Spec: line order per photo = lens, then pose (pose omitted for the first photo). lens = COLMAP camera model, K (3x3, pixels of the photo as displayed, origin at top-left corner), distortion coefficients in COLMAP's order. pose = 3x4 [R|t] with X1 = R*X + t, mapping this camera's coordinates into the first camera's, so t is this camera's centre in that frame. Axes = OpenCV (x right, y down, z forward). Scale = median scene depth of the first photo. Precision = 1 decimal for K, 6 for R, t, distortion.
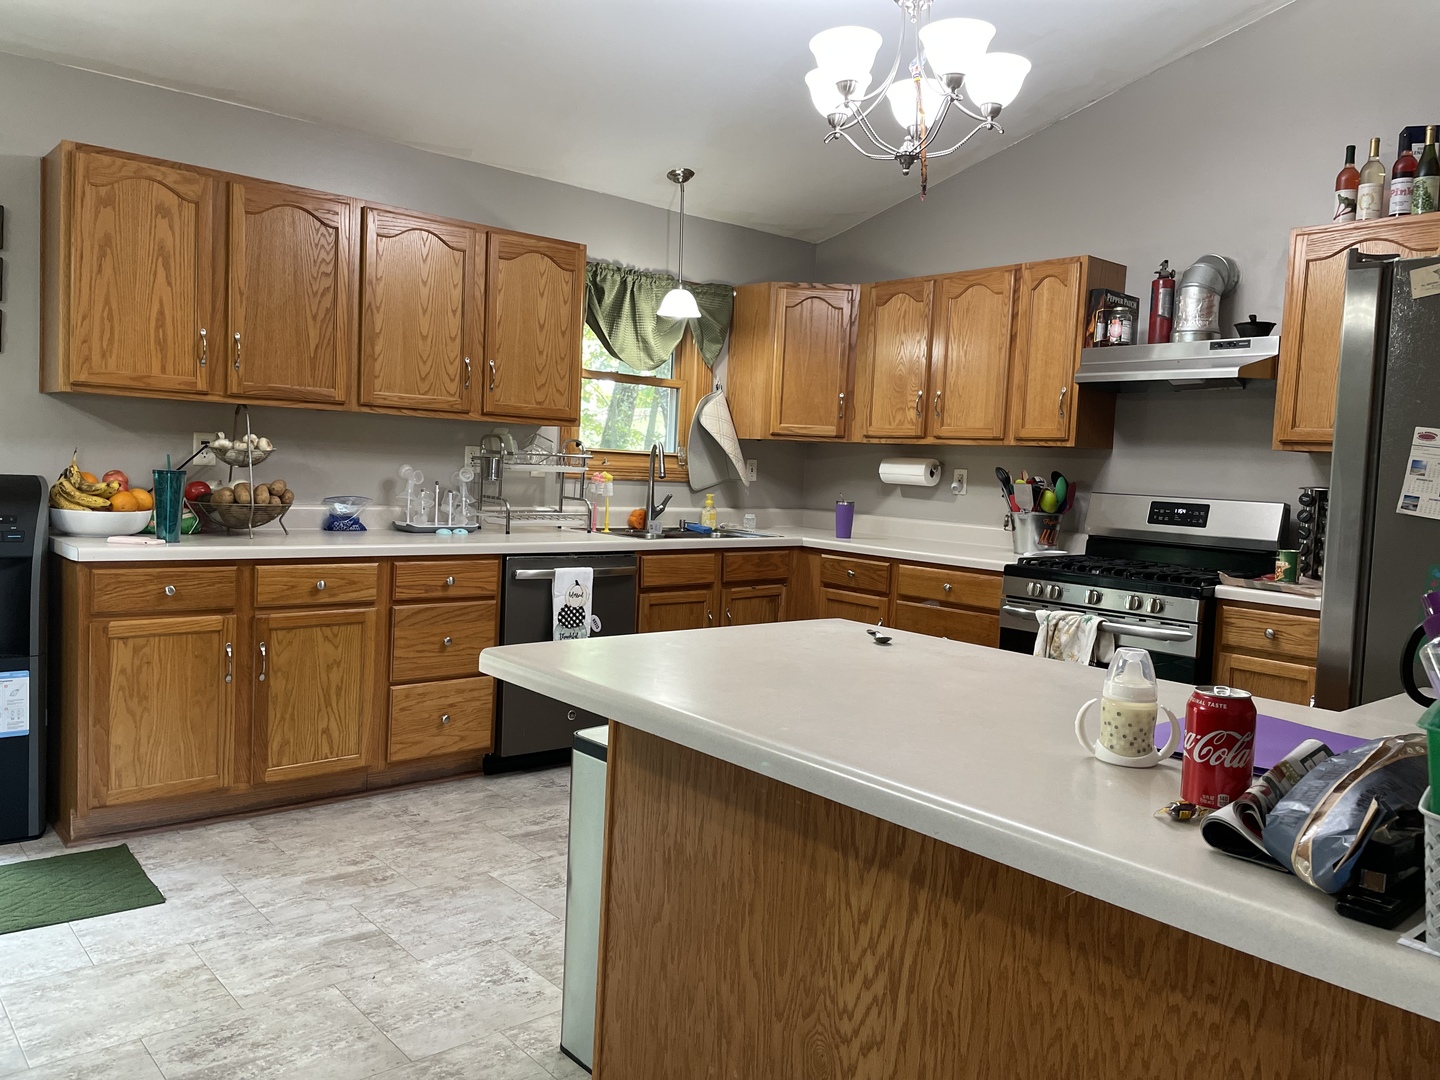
lens RADIAL K [[1090.2, 0, 714.3], [0, 1090.2, 538.4], [0, 0, 1]] dist [0.083356, -0.096291]
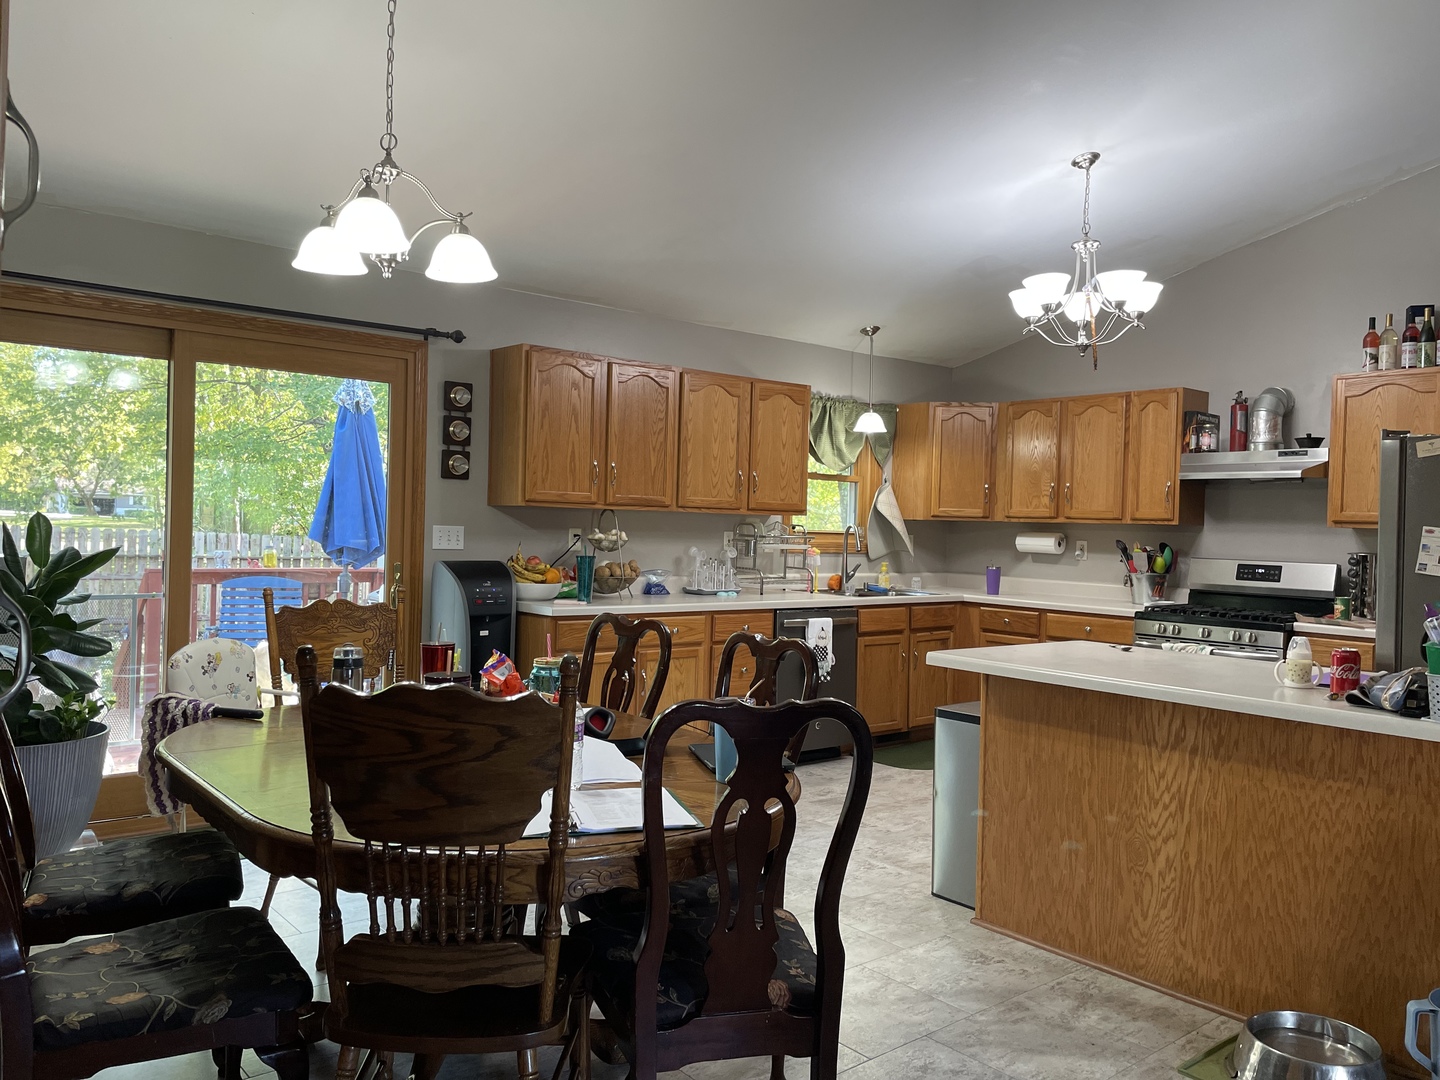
lens RADIAL K [[1090.2, 0, 712.3], [0, 1090.2, 539.5], [0, 0, 1]] dist [0.083356, -0.096291]
pose [[0.999689, -0.018160, -0.017080, -0.264578], [0.017174, 0.998271, -0.056207, 0.002584], [0.018072, 0.055896, 0.998273, -0.439540]]
